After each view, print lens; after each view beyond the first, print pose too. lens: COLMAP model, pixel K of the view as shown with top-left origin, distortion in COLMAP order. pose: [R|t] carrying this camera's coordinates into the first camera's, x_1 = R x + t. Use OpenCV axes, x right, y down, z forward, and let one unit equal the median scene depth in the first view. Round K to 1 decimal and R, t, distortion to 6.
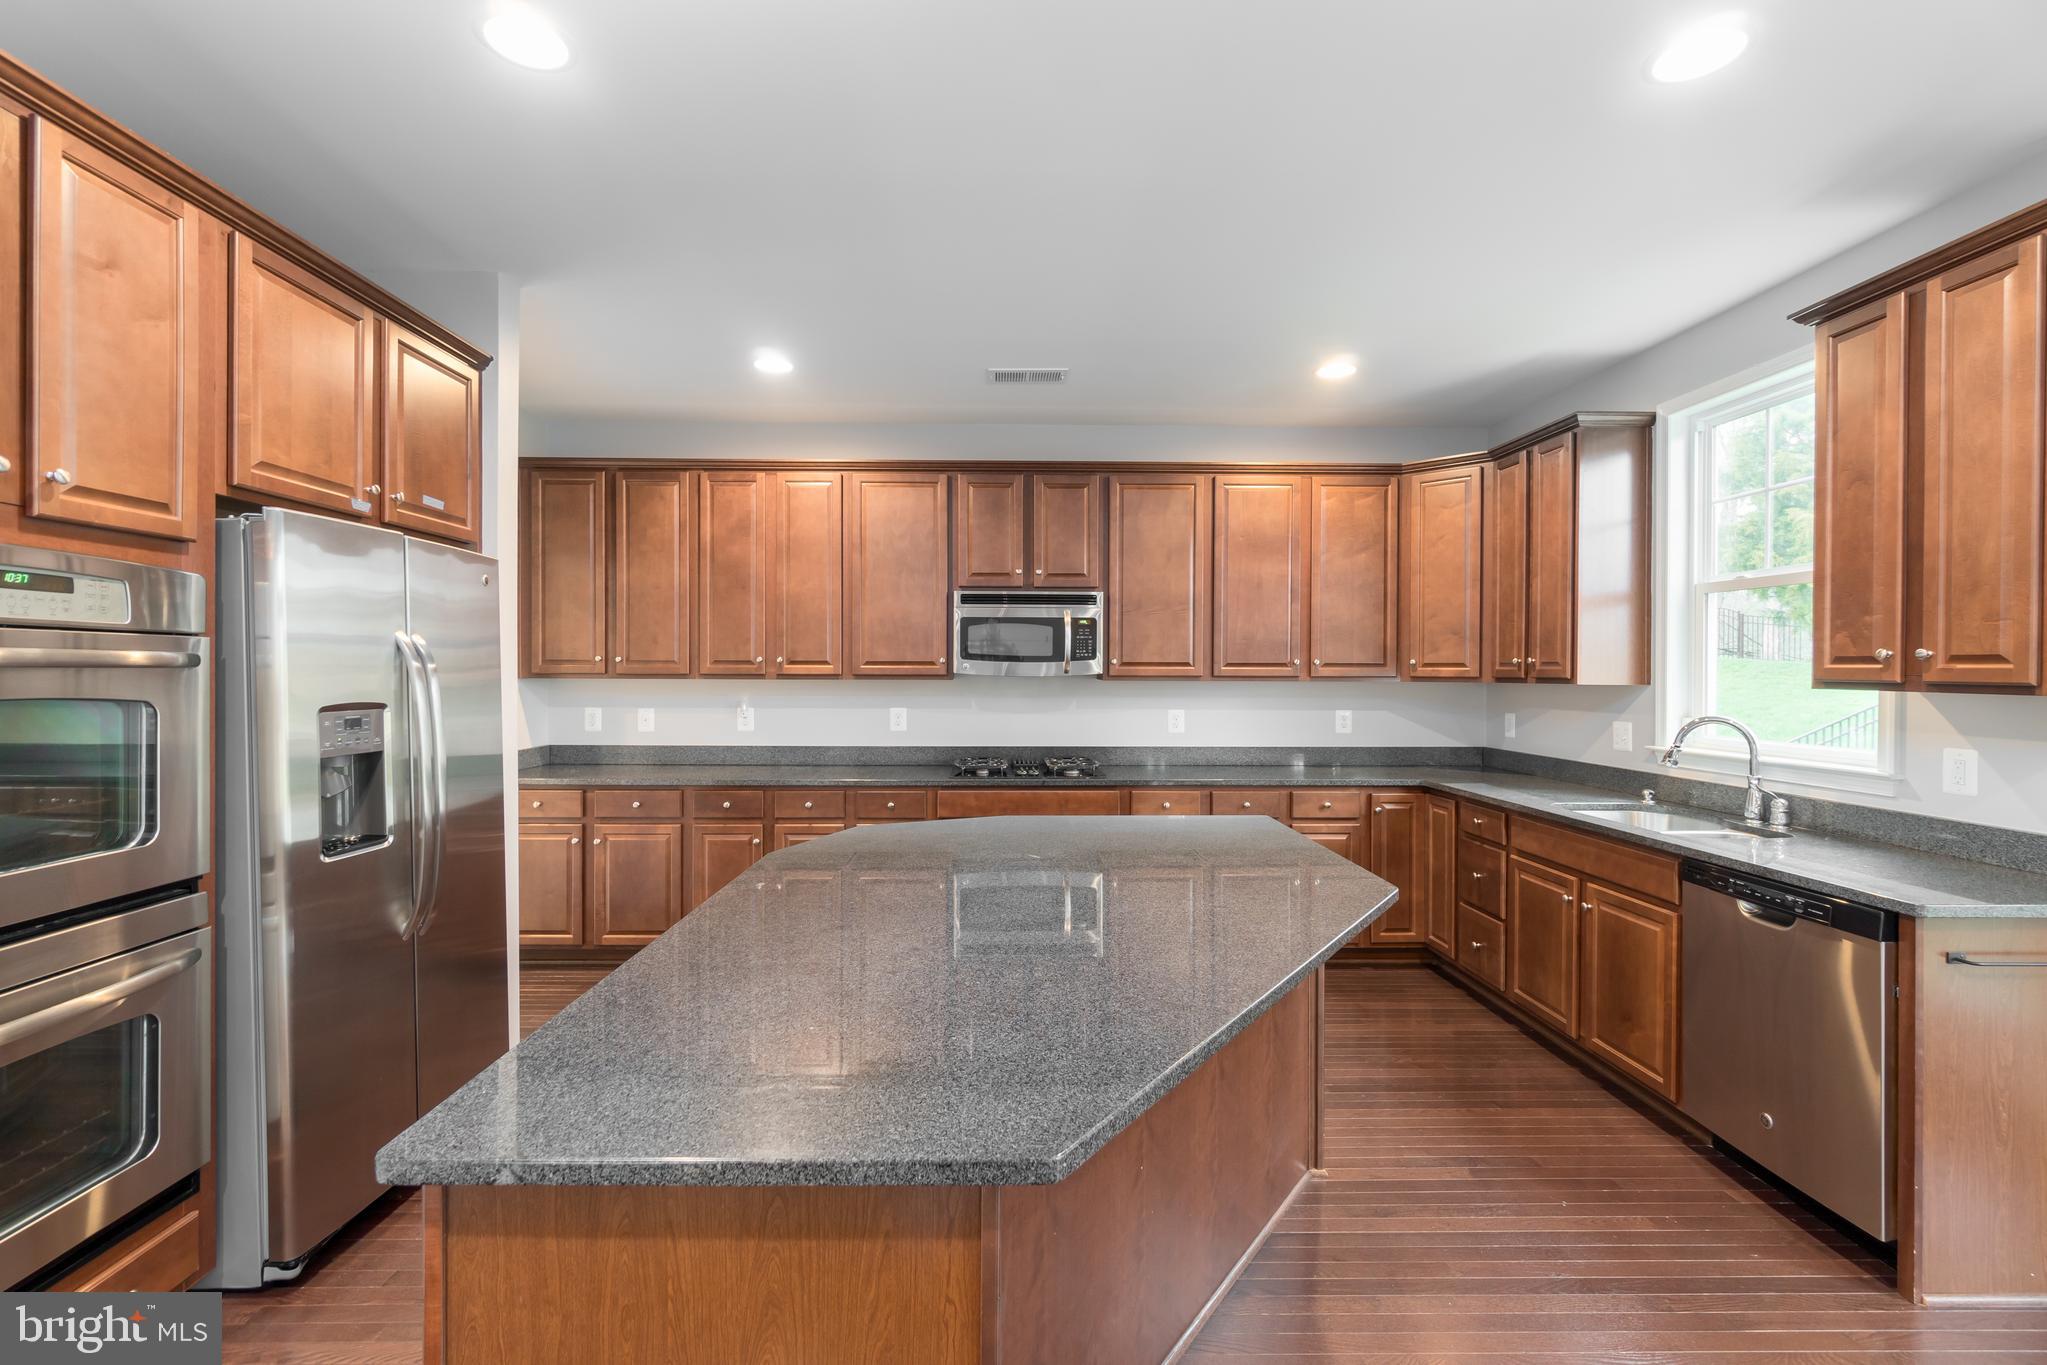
lens RADIAL K [[891.3, 0, 1001.4], [0, 891.3, 665.9], [0, 0, 1]] dist [-0.004128, -0.000411]
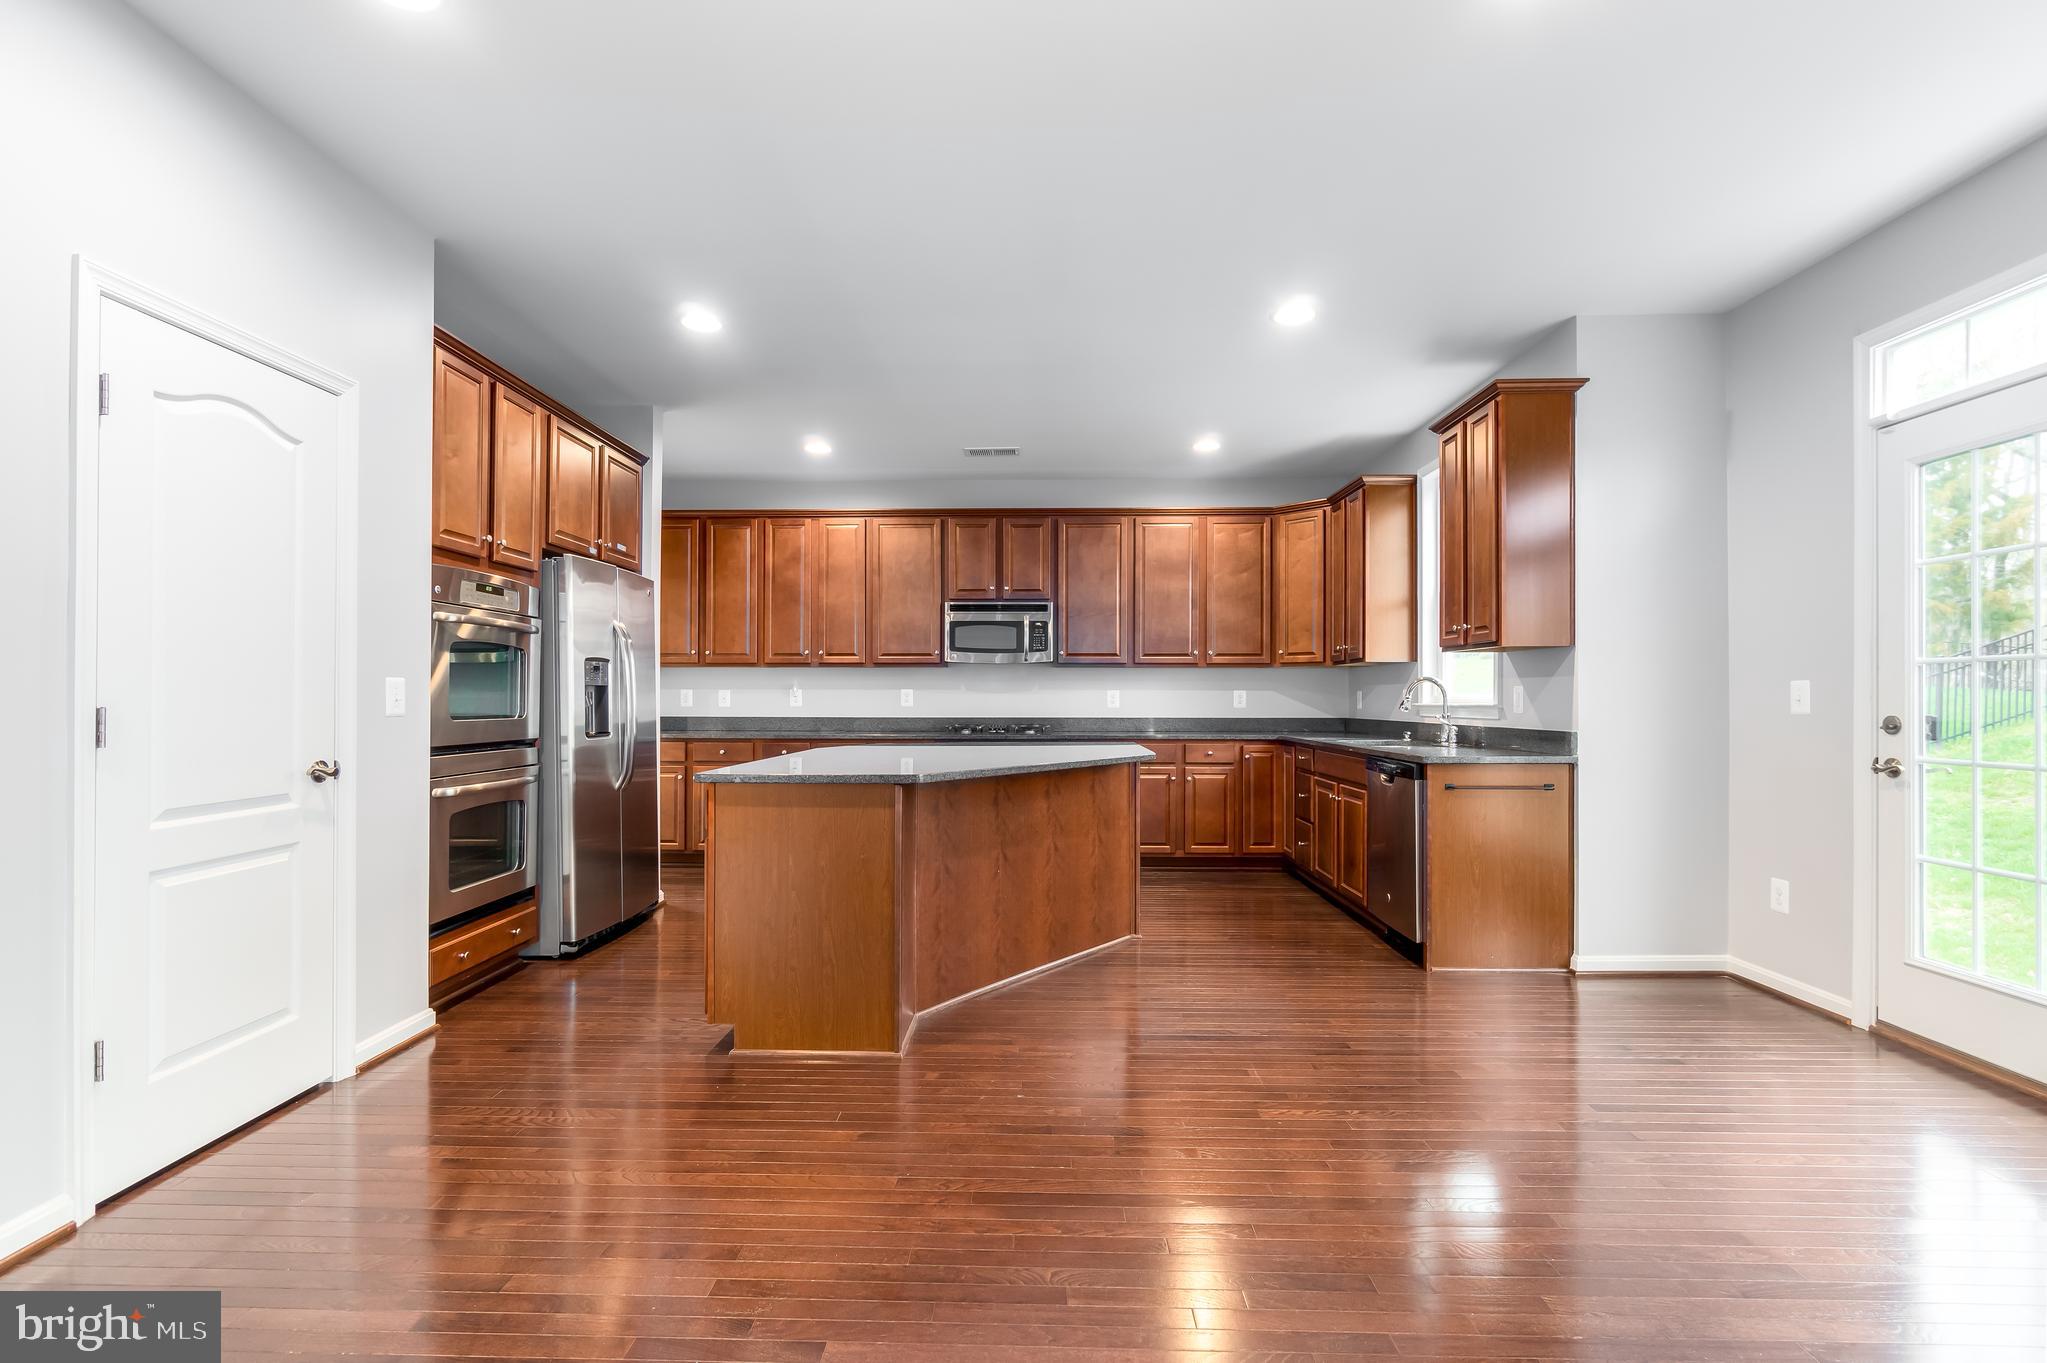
lens RADIAL K [[943.1, 0, 1004.8], [0, 943.1, 679.4], [0, 0, 1]] dist [-0.011872, -0.000553]
pose [[0.998945, -0.003088, -0.045818, 0.111893], [0.002286, 0.999843, -0.017554, 0.065343], [0.045865, 0.017431, 0.998796, -0.486818]]
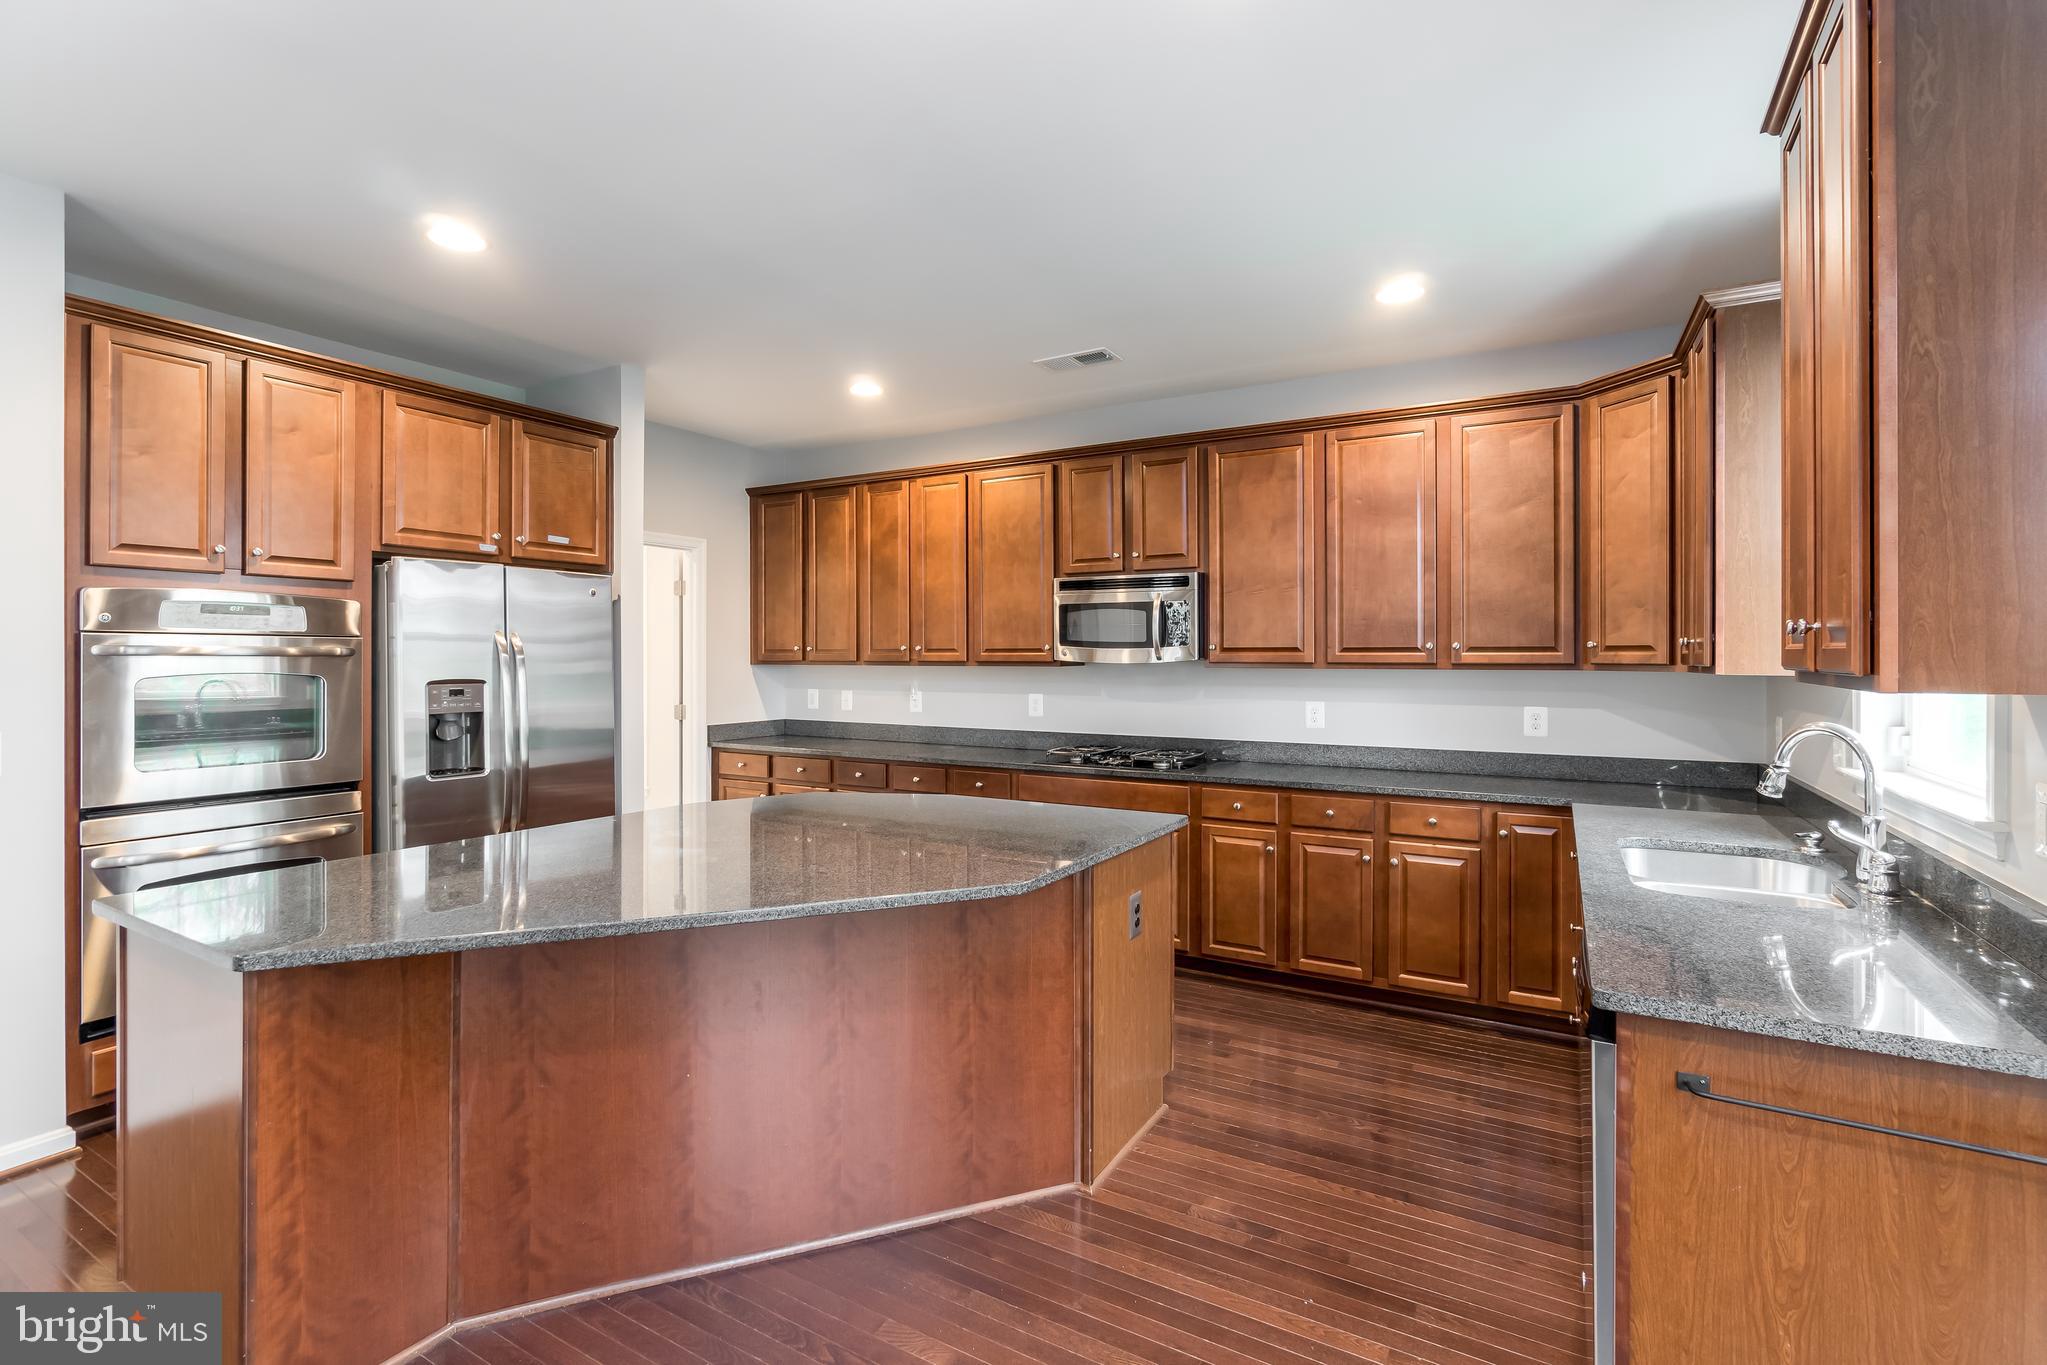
lens RADIAL K [[943.1, 0, 1005.8], [0, 943.1, 648.2], [0, 0, 1]] dist [-0.011872, -0.000553]
pose [[0.851953, -0.007926, -0.523558, 0.482136], [0.004657, 0.999961, -0.007560, 0.002563], [0.523597, 0.004003, 0.851957, 0.062961]]
